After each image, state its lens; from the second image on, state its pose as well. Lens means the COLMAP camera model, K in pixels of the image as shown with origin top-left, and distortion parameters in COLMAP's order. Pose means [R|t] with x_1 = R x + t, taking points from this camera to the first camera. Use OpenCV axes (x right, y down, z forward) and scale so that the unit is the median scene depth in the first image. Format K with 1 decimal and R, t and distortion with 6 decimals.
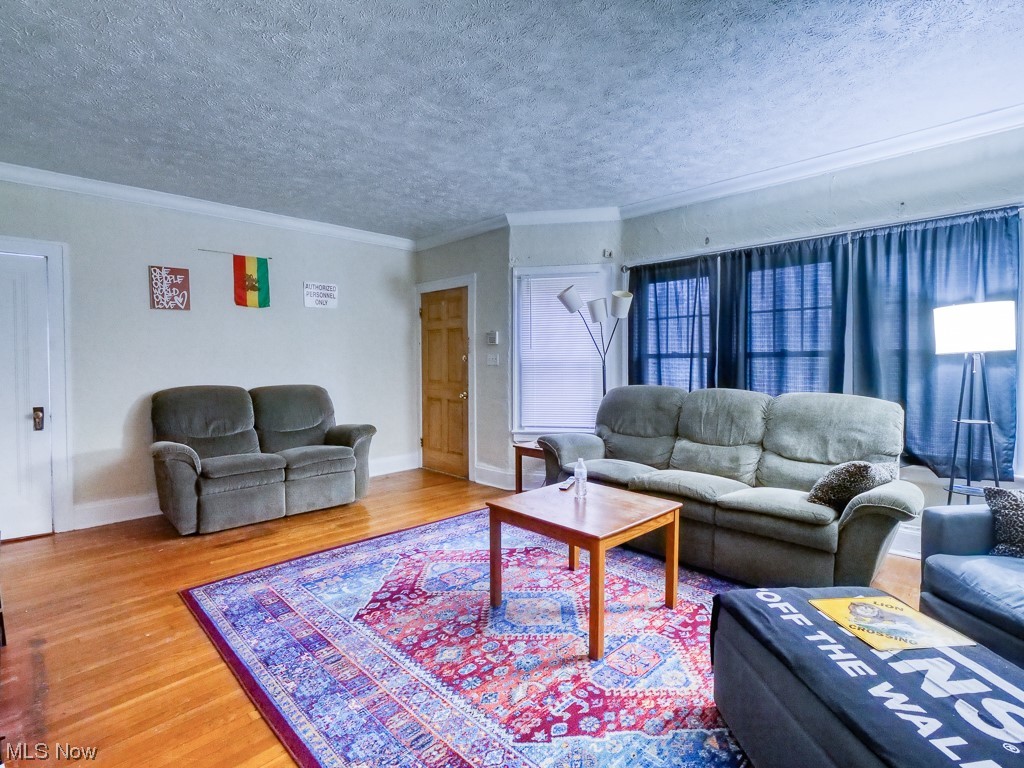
lens RADIAL K [[506.4, 0, 512.0], [0, 506.4, 384.0], [0, 0, 1]] dist [-0.004964, -0.000613]
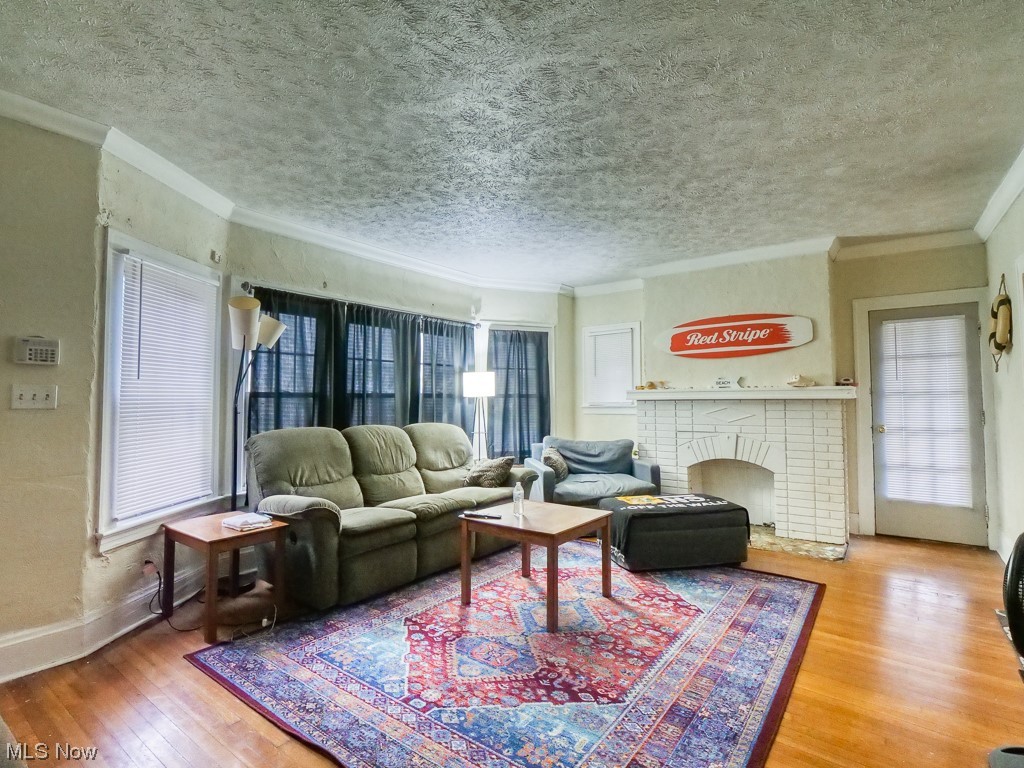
lens RADIAL K [[506.4, 0, 512.0], [0, 506.4, 384.0], [0, 0, 1]] dist [-0.004964, -0.000613]
pose [[-0.143857, 0.029998, 0.989144, -1.050132], [0.039829, 0.998906, -0.024501, -0.058114], [-0.988797, 0.035872, -0.144895, 1.174458]]
